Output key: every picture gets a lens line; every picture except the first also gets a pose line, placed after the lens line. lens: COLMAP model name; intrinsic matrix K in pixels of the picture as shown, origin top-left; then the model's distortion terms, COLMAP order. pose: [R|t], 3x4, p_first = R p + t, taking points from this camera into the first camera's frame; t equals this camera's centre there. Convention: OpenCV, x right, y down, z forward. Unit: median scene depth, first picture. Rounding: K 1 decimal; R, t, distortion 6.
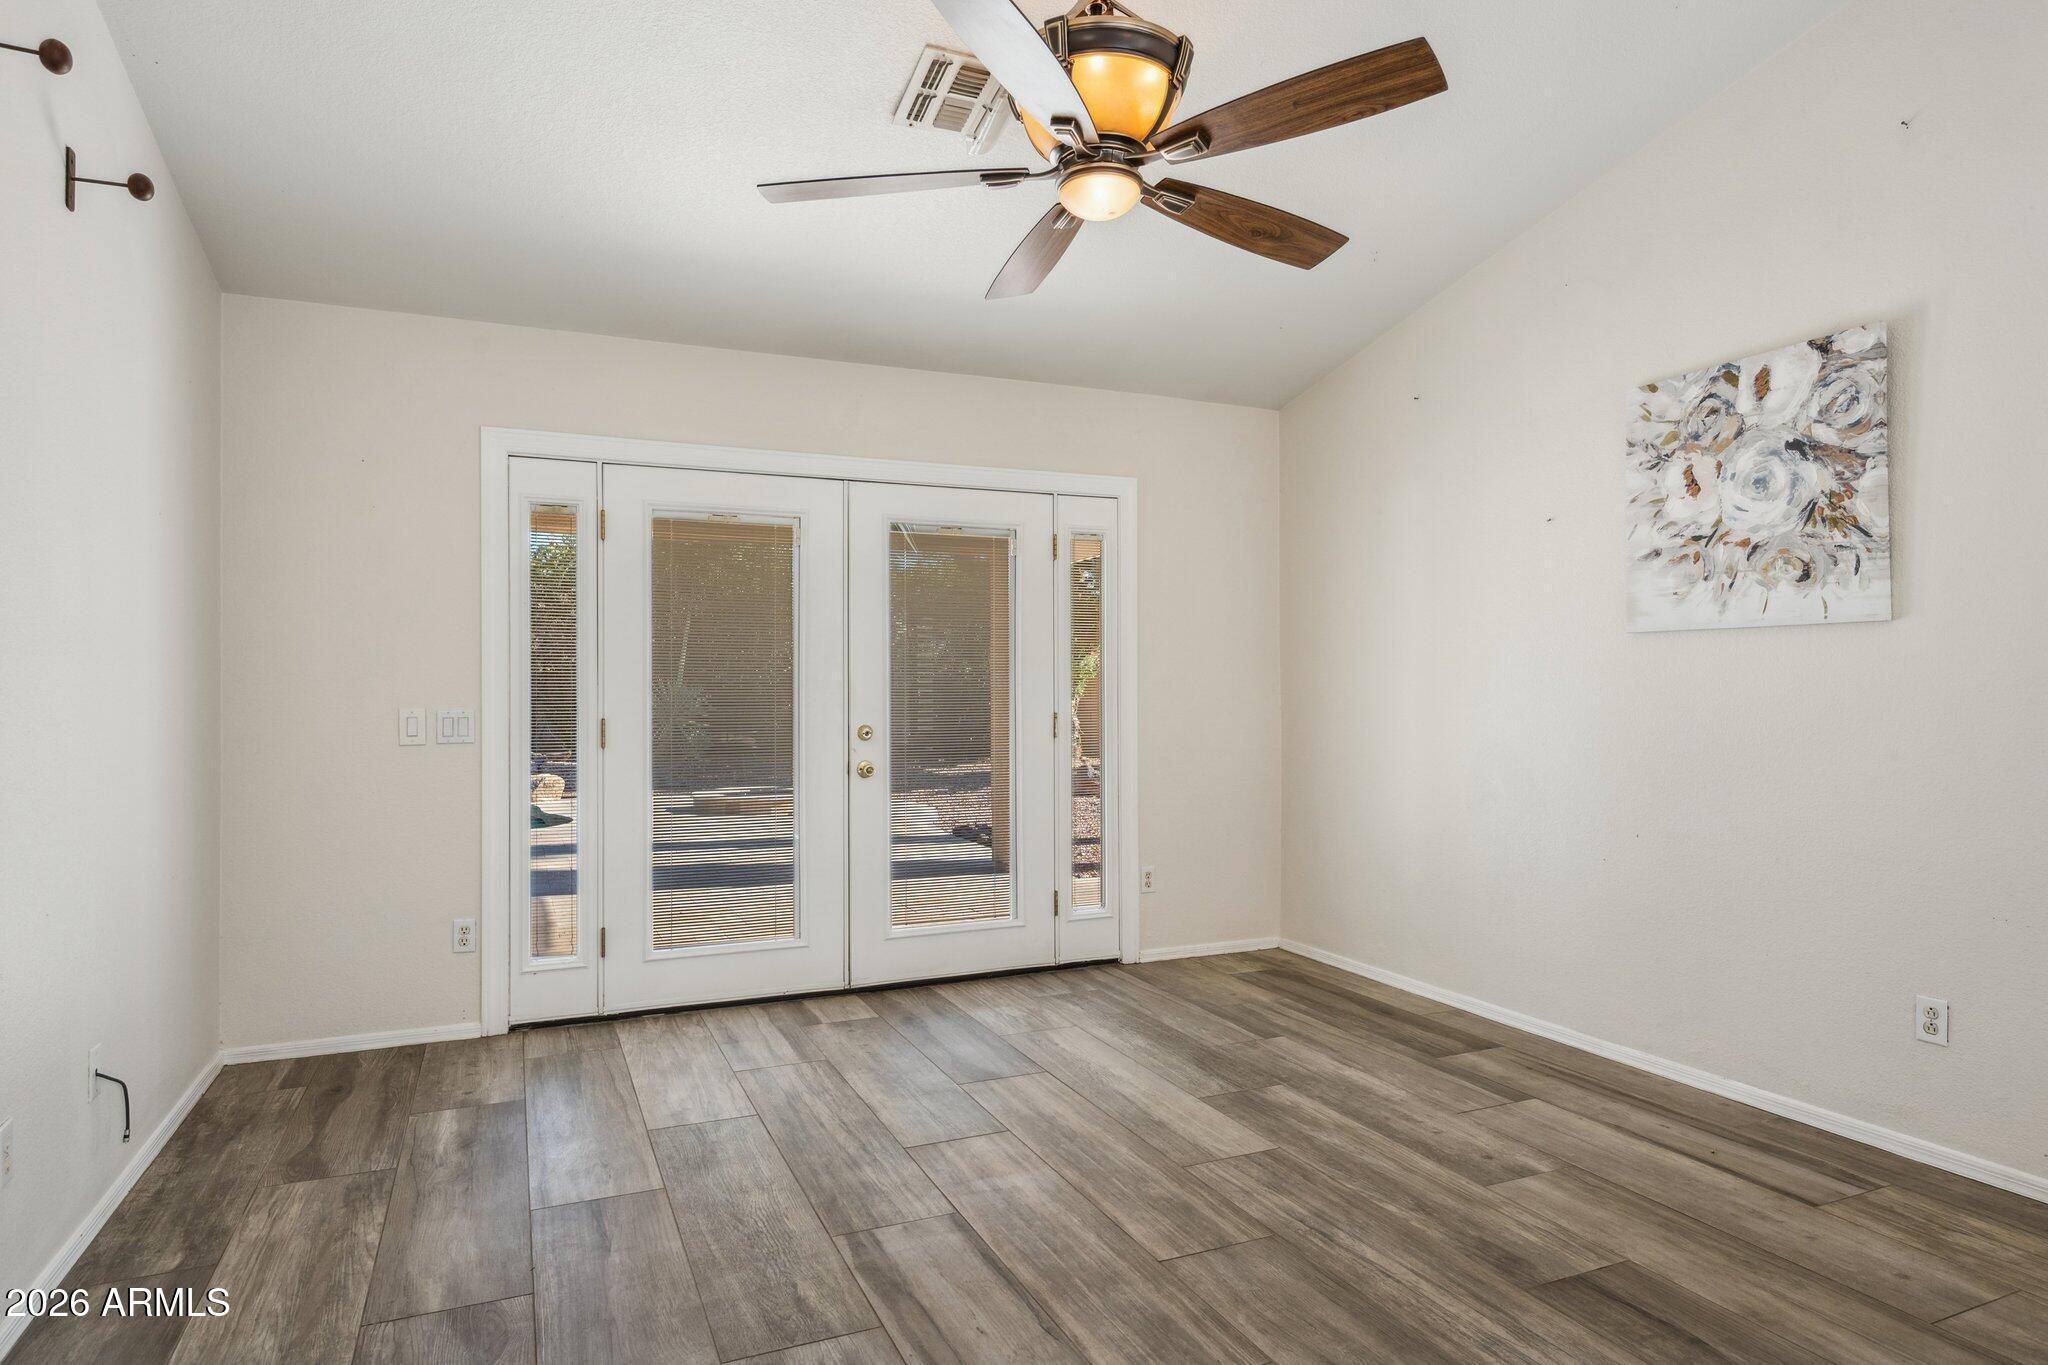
lens RADIAL K [[1173.9, 0, 1033.5], [0, 1173.9, 680.1], [0, 0, 1]] dist [-0.003035, -0.000655]
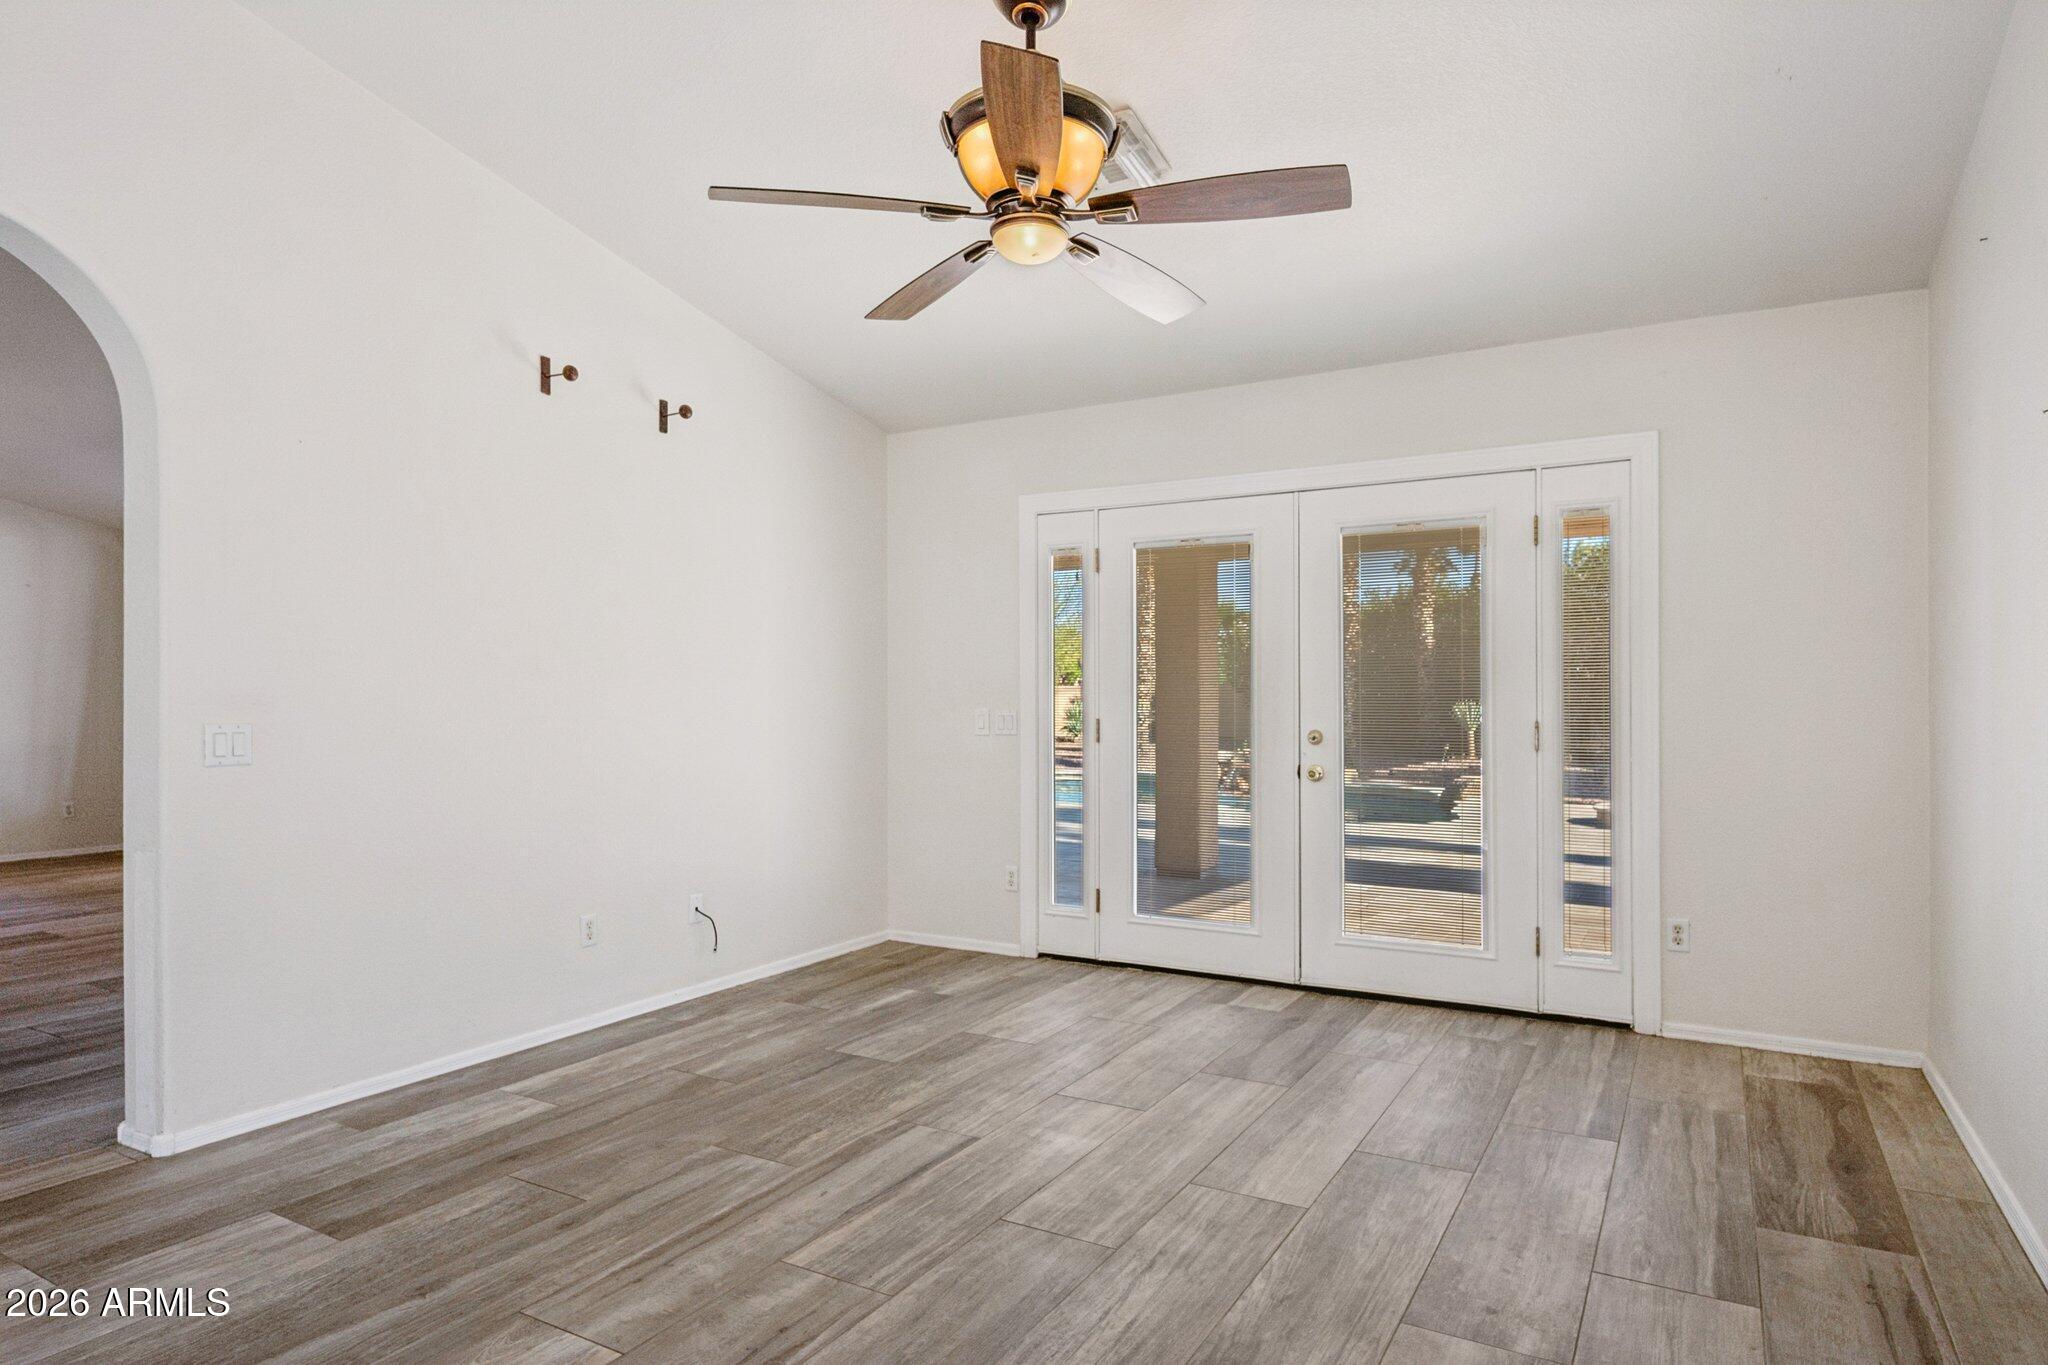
lens RADIAL K [[1173.9, 0, 1037.3], [0, 1173.9, 692.2], [0, 0, 1]] dist [-0.003035, -0.000655]
pose [[0.588821, -0.001586, -0.808262, 0.613181], [0.006273, 0.999977, 0.002608, 0.002159], [0.808239, -0.006606, 0.588817, 0.236031]]
